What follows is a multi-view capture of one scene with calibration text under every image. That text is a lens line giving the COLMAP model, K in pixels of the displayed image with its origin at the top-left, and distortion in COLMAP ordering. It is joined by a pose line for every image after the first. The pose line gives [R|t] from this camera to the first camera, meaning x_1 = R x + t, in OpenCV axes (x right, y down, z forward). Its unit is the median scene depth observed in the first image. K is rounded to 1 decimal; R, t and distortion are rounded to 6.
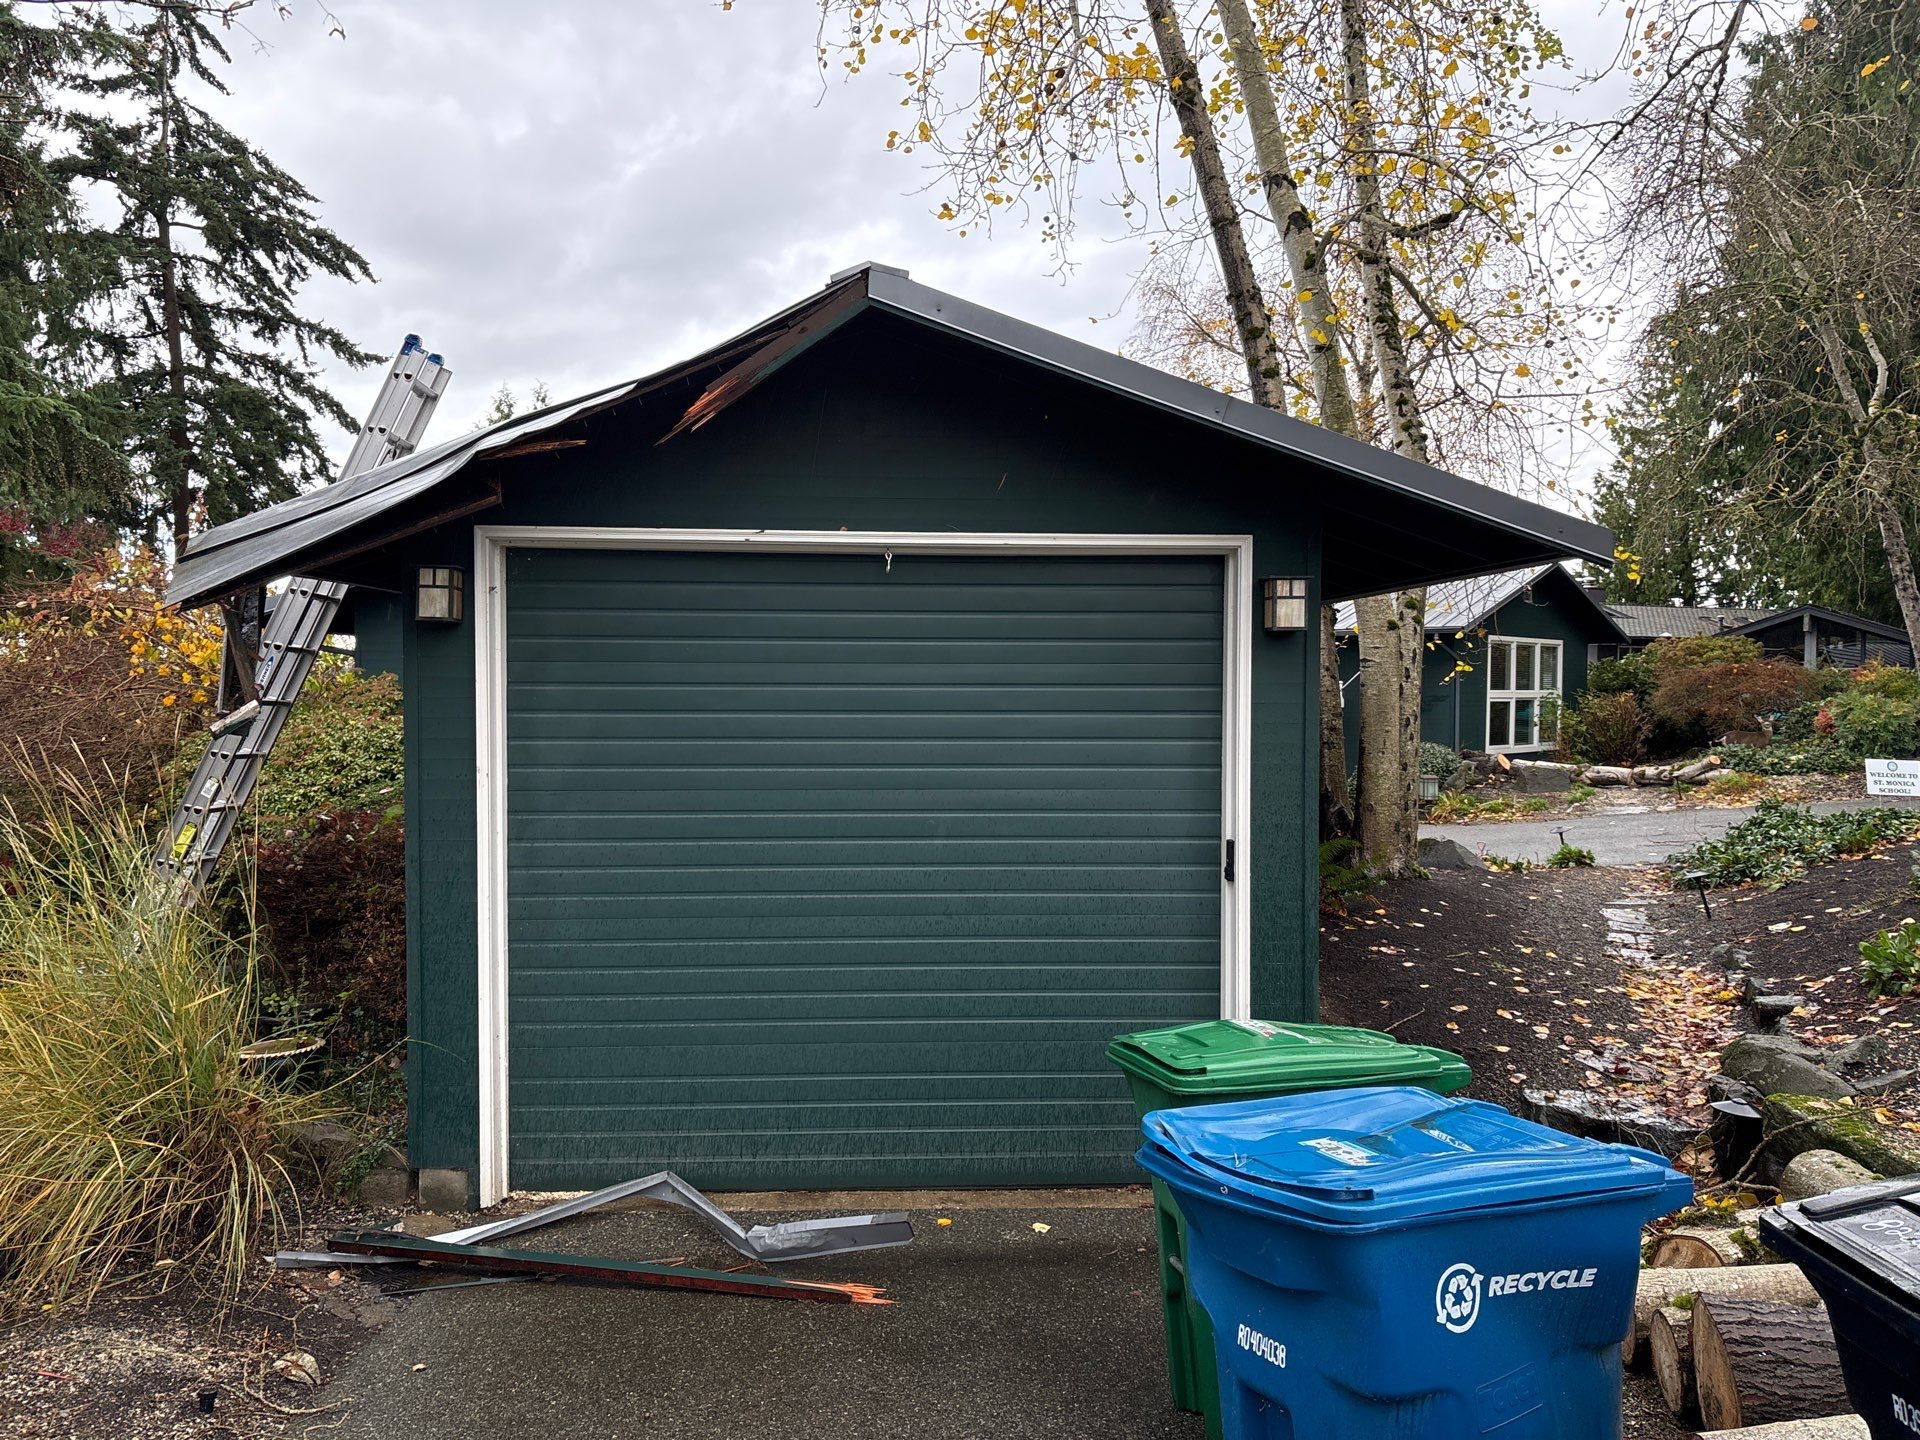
lens RADIAL K [[1386.6, 0, 965.9], [0, 1386.6, 740.9], [0, 0, 1]] dist [0.038088, -0.045723]
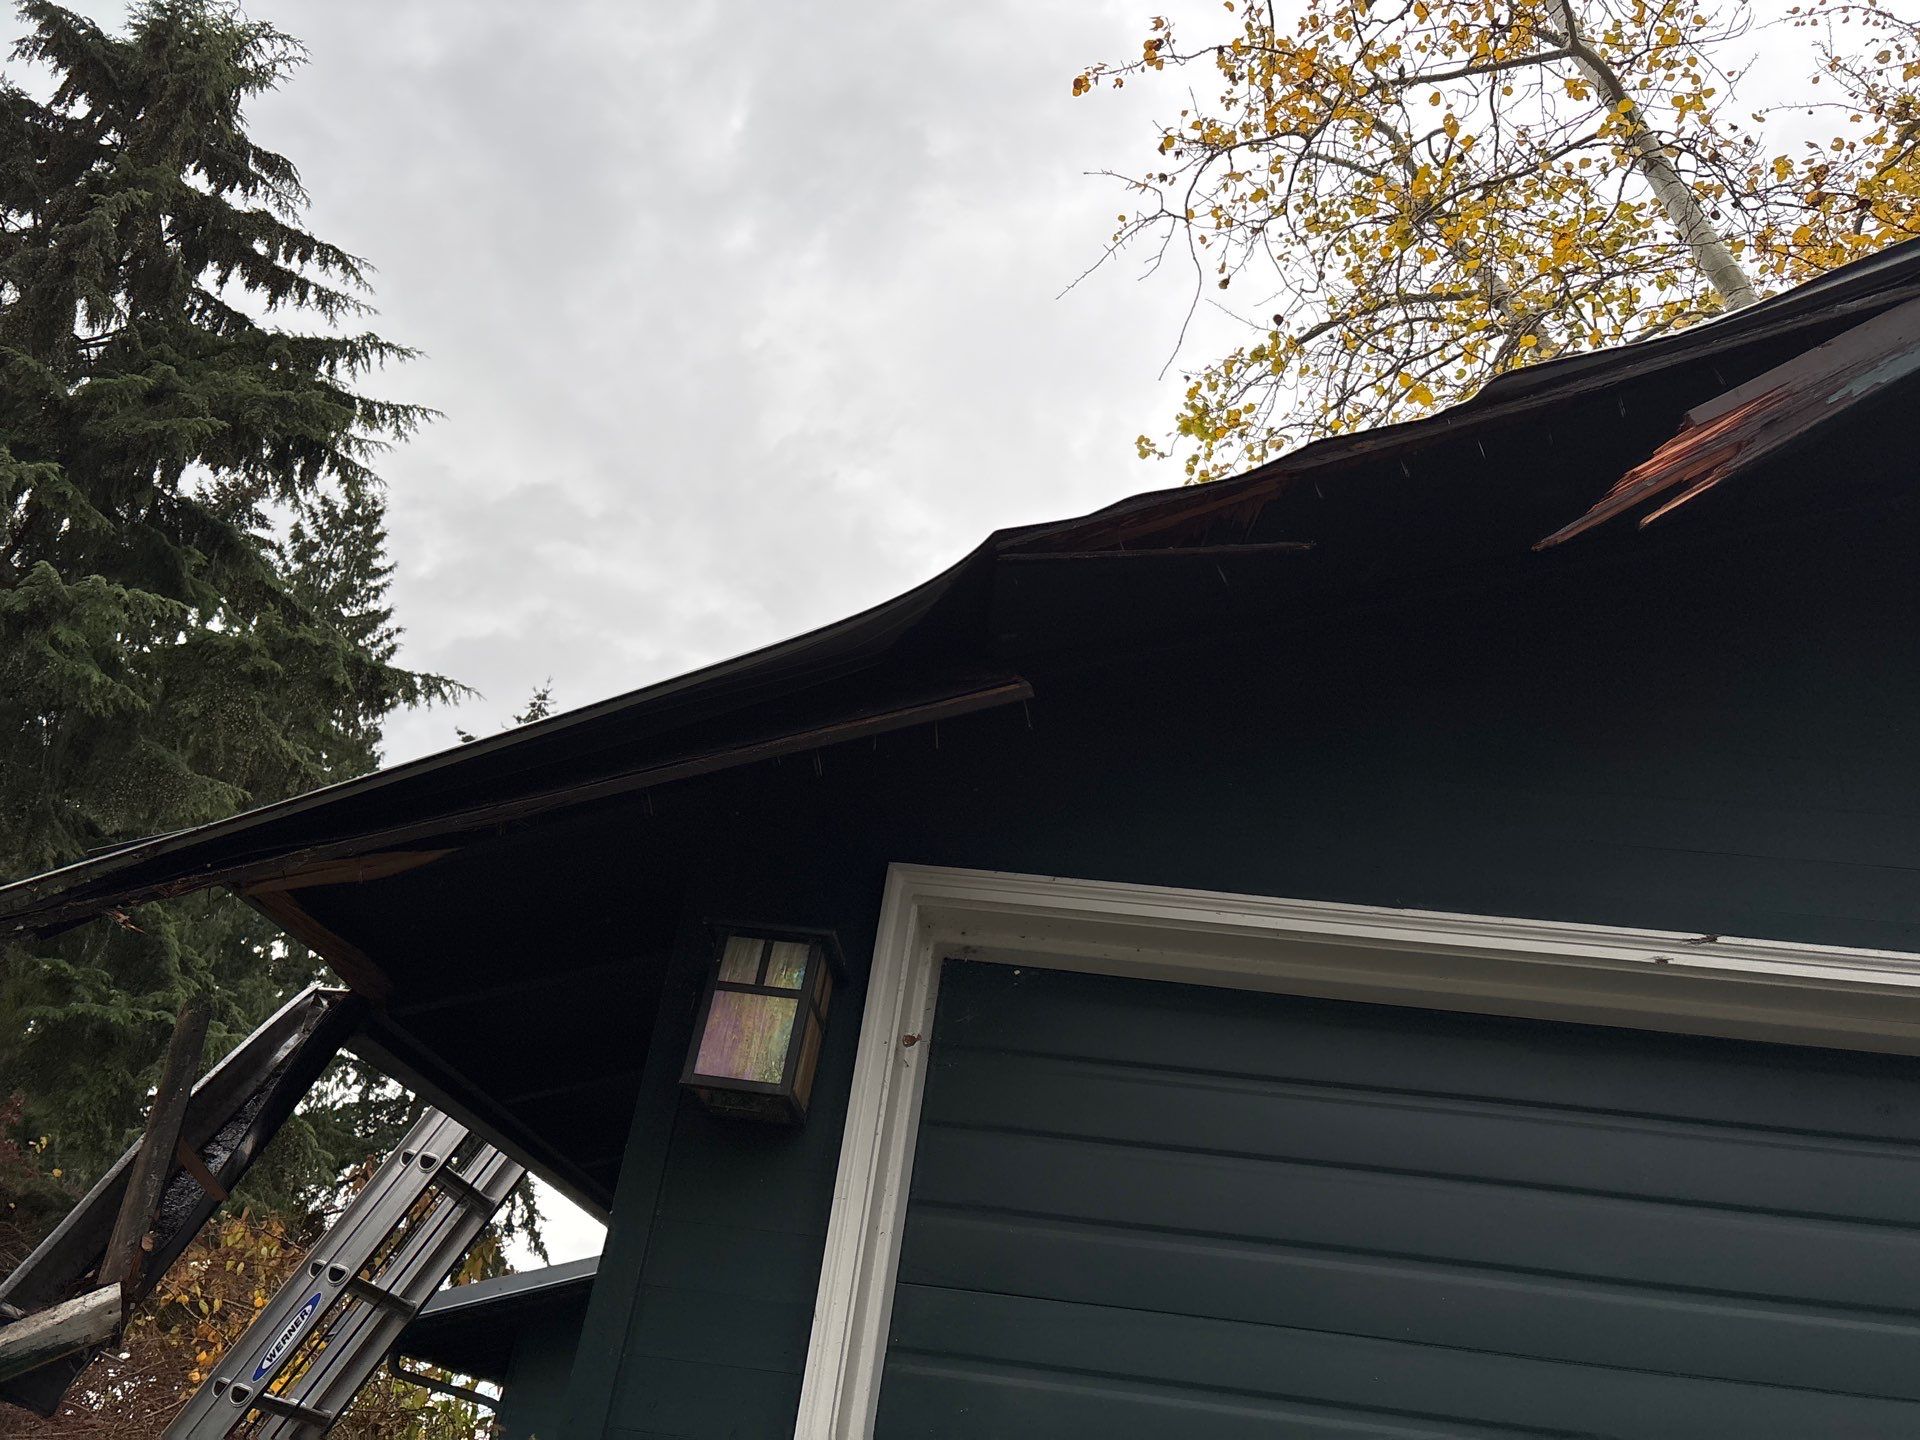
lens RADIAL K [[1386.6, 0, 965.9], [0, 1386.6, 740.9], [0, 0, 1]] dist [0.038088, -0.045723]
pose [[0.985983, 0.038131, -0.162427, -0.272301], [-0.121075, 0.833345, -0.539330, 0.012700], [0.114793, 0.551436, 0.826281, 0.676485]]
